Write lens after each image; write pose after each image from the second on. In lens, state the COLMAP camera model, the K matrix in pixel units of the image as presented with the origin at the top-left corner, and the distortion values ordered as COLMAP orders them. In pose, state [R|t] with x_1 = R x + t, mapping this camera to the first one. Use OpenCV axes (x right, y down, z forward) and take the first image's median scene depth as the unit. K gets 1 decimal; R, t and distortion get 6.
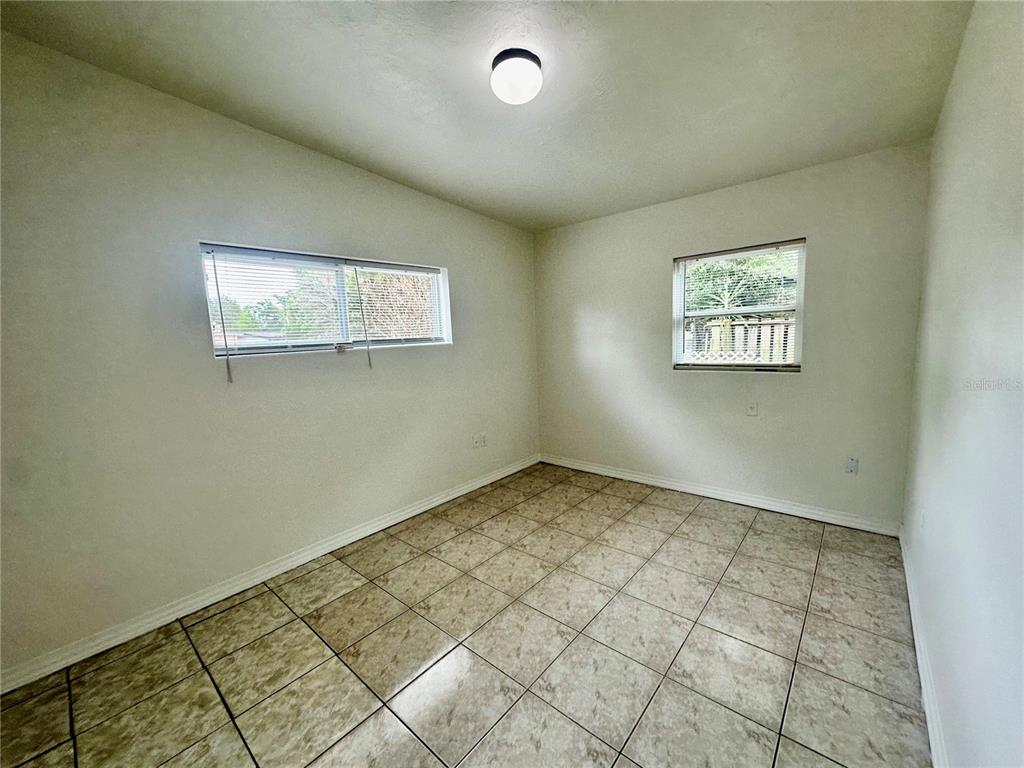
lens RADIAL K [[410.5, 0, 512.7], [0, 410.5, 383.9], [0, 0, 1]] dist [0.001023, 0.000384]
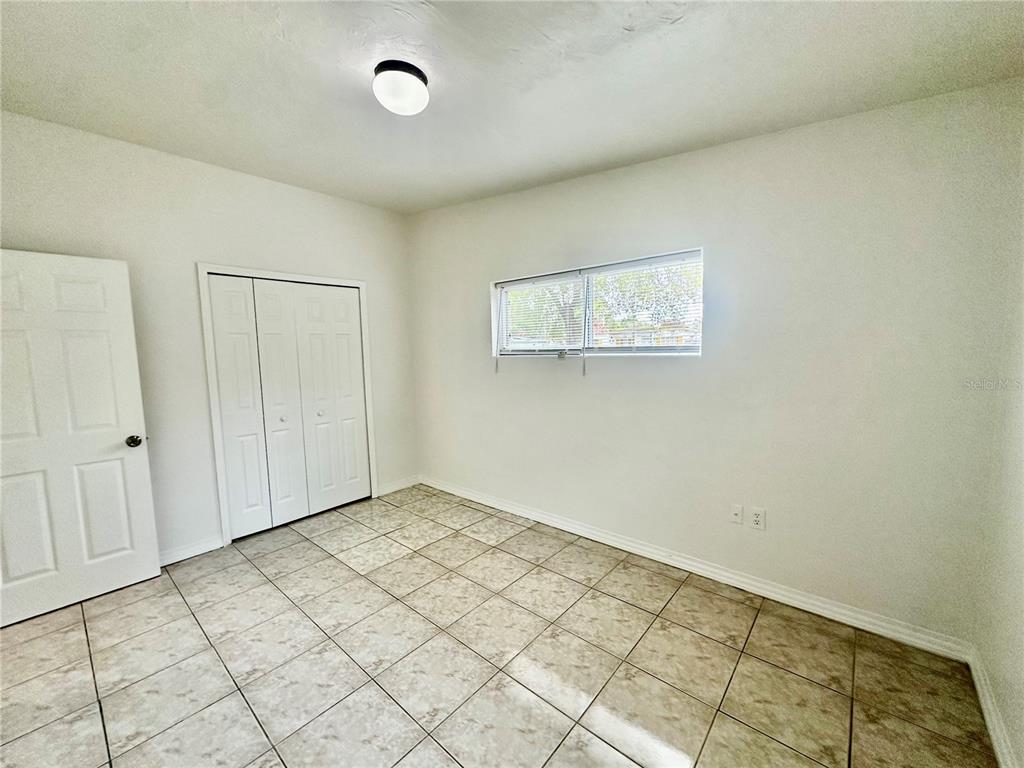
lens RADIAL K [[410.5, 0, 509.3], [0, 410.5, 385.3], [0, 0, 1]] dist [0.001023, 0.000384]
pose [[-0.002369, 0.139755, -0.990183, 0.701178], [-0.097371, 0.985449, 0.139319, -0.146662], [0.995245, 0.096745, 0.011274, 0.872802]]
